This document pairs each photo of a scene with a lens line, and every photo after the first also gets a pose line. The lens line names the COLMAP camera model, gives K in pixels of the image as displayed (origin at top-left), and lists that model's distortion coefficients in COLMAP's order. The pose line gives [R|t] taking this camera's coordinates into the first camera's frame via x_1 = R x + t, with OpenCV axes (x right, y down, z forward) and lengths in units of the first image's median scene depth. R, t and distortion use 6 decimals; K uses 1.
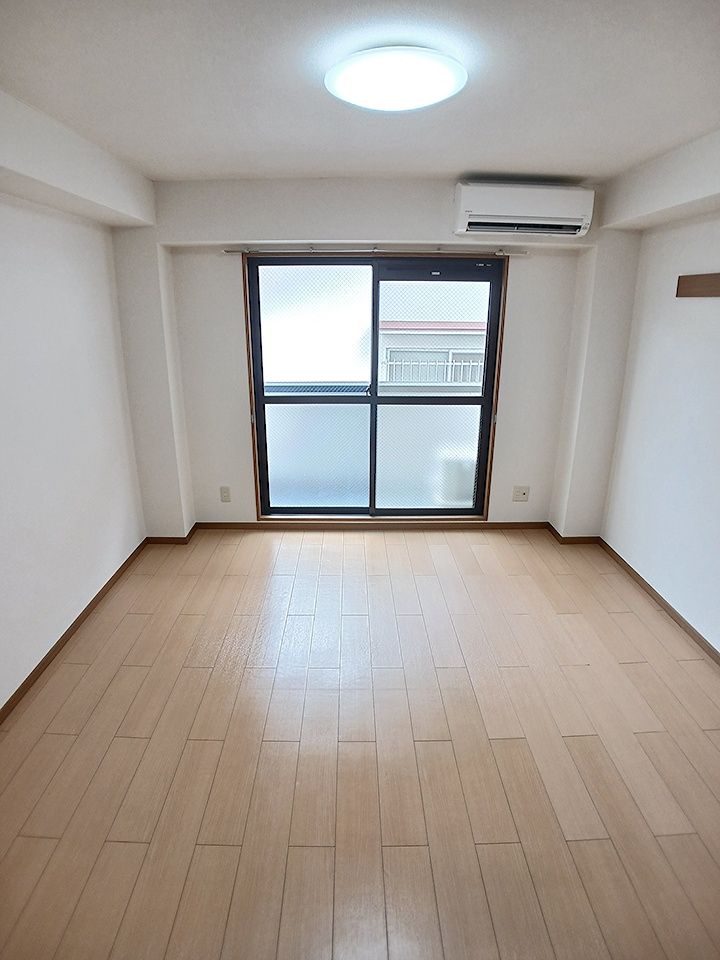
lens RADIAL K [[517.6, 0, 343.6], [0, 517.6, 482.0], [0, 0, 1]] dist [-0.104564, -0.007870]
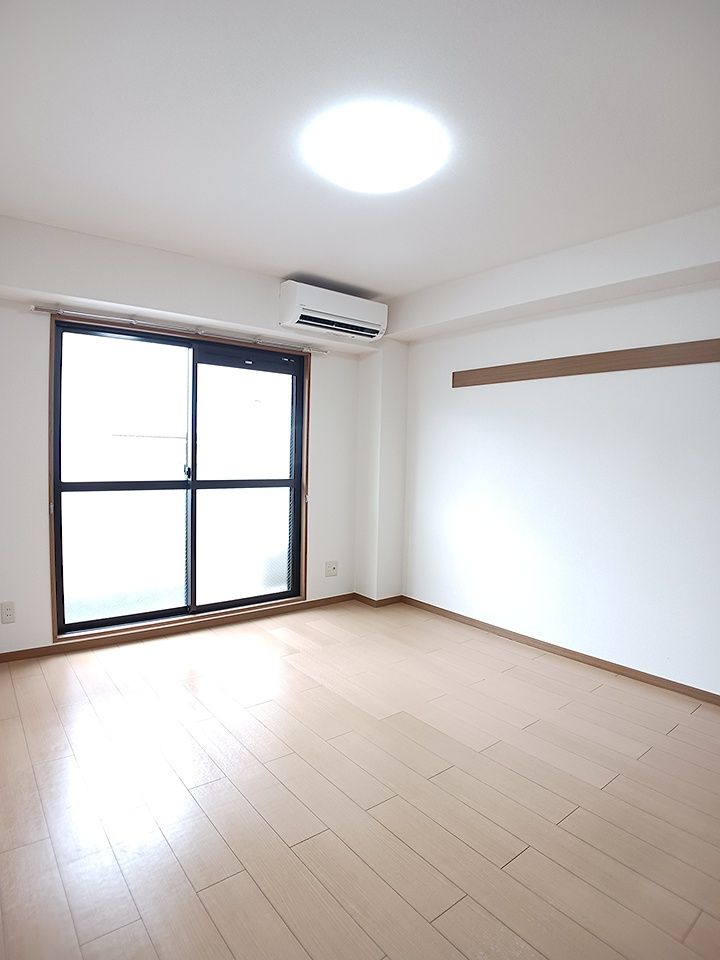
lens RADIAL K [[517.6, 0, 343.6], [0, 517.6, 482.0], [0, 0, 1]] dist [-0.104564, -0.007870]
pose [[0.784928, -0.010059, 0.619506, -0.304192], [0.171720, 0.964231, -0.201916, 0.072095], [-0.595316, 0.264872, 0.758579, 0.128897]]
